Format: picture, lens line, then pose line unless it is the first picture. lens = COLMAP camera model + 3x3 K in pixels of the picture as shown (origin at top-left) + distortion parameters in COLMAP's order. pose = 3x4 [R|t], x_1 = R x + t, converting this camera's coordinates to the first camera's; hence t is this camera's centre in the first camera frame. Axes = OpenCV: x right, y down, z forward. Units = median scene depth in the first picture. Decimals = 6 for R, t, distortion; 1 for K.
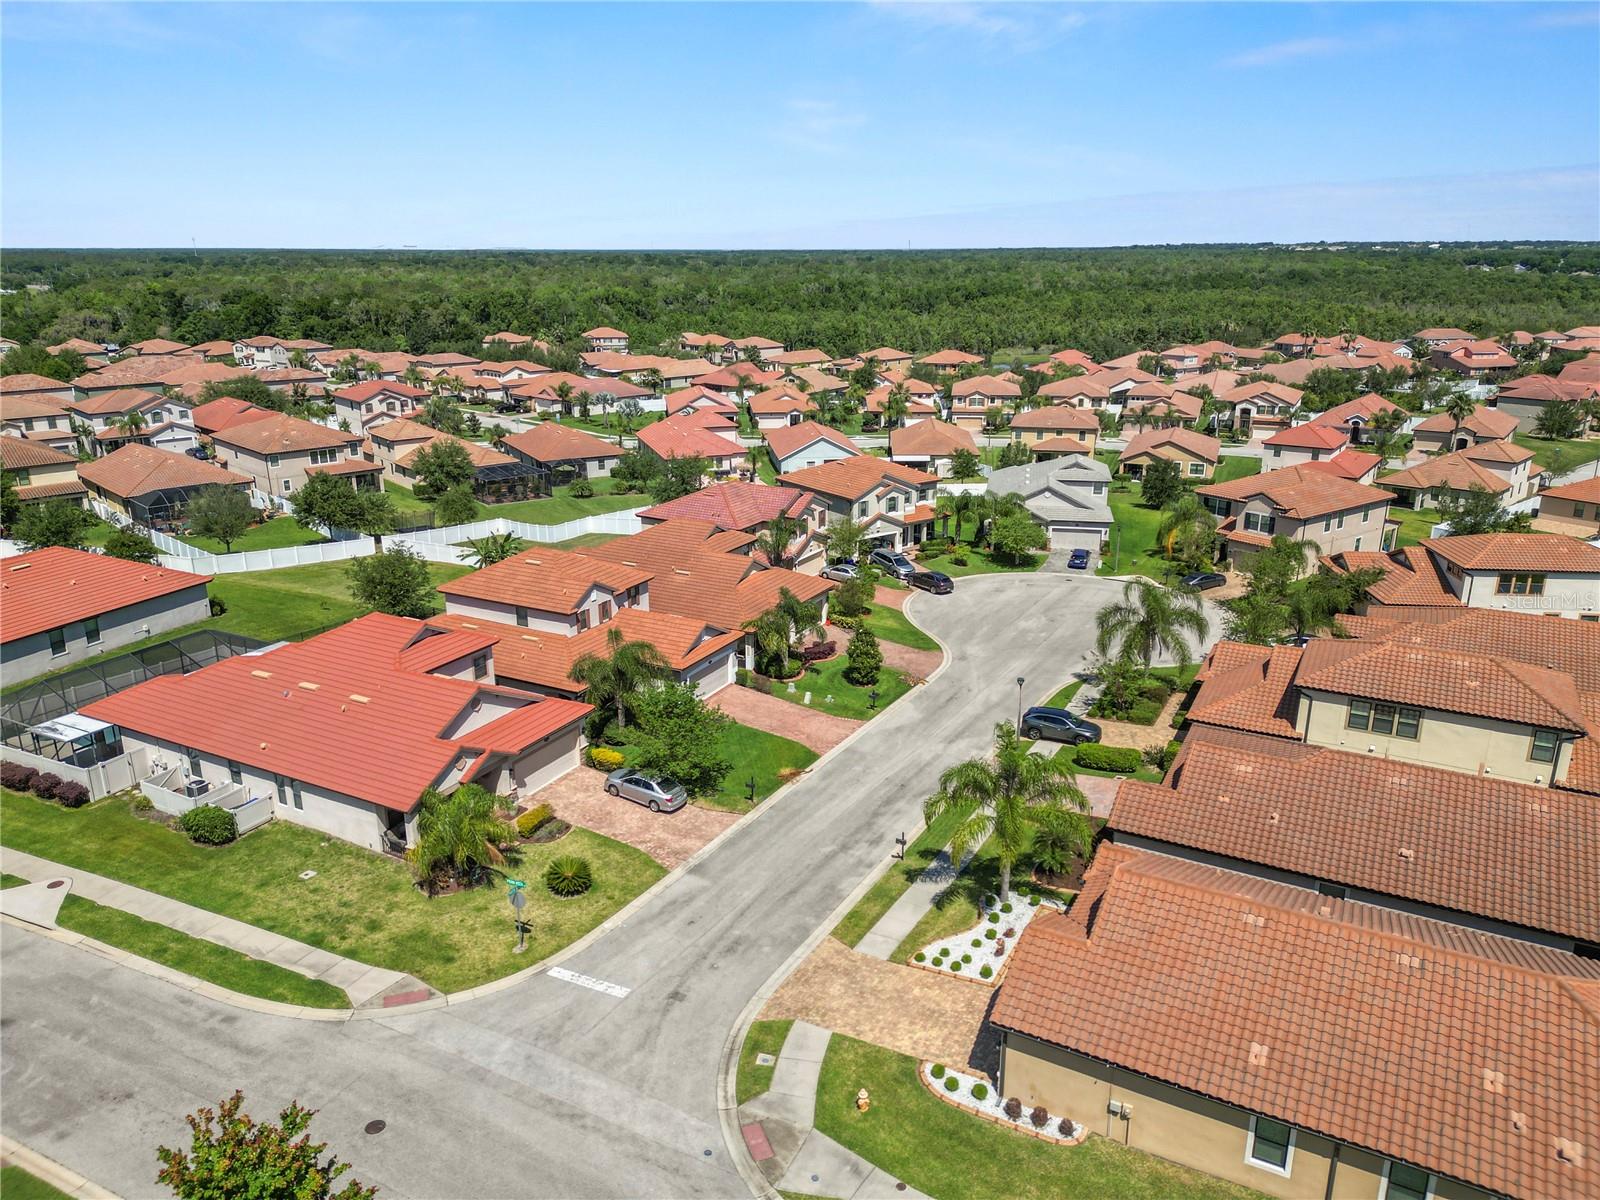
lens RADIAL K [[1117.1, 0, 795.9], [0, 1117.1, 605.1], [0, 0, 1]] dist [0.087794, -0.087901]
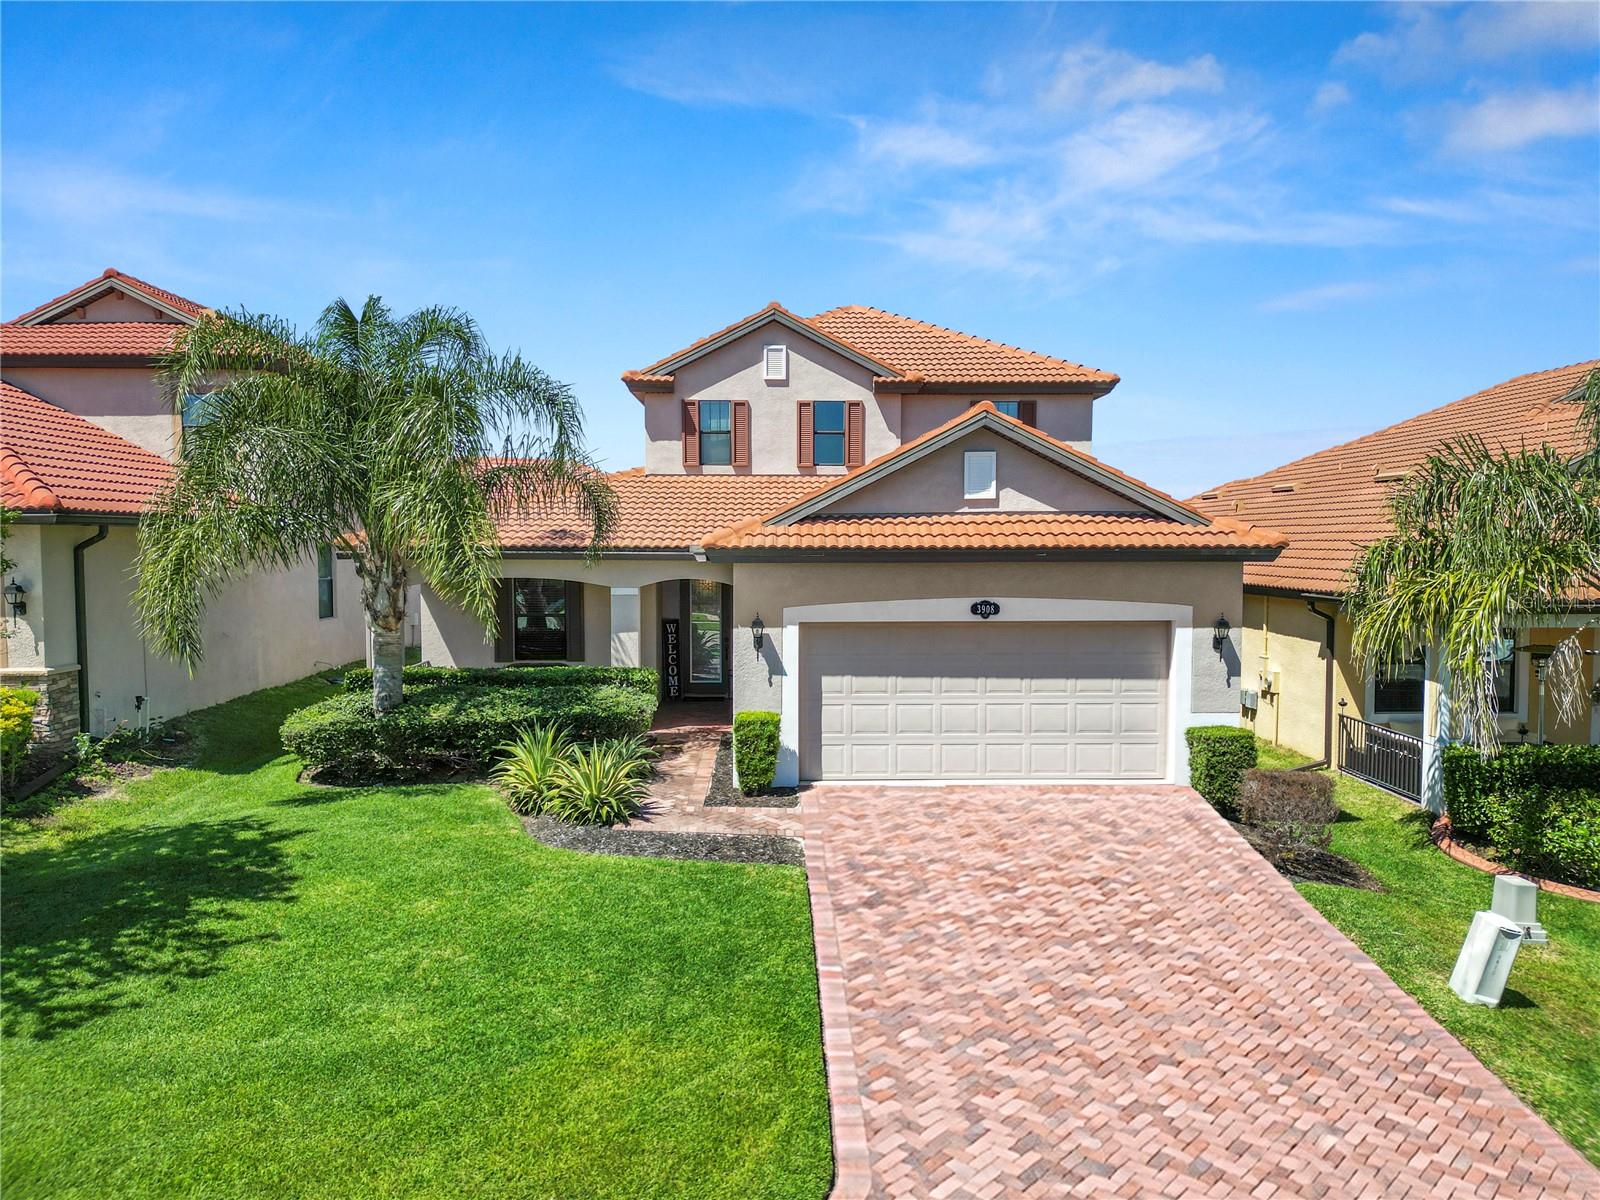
lens RADIAL K [[1117.1, 0, 795.9], [0, 1117.1, 605.1], [0, 0, 1]] dist [0.087794, -0.087901]
pose [[0.494218, 0.051958, -0.867784, 0.065271], [-0.264196, 0.959976, -0.092987, 0.060714], [0.828220, 0.275221, 0.488164, 0.665164]]
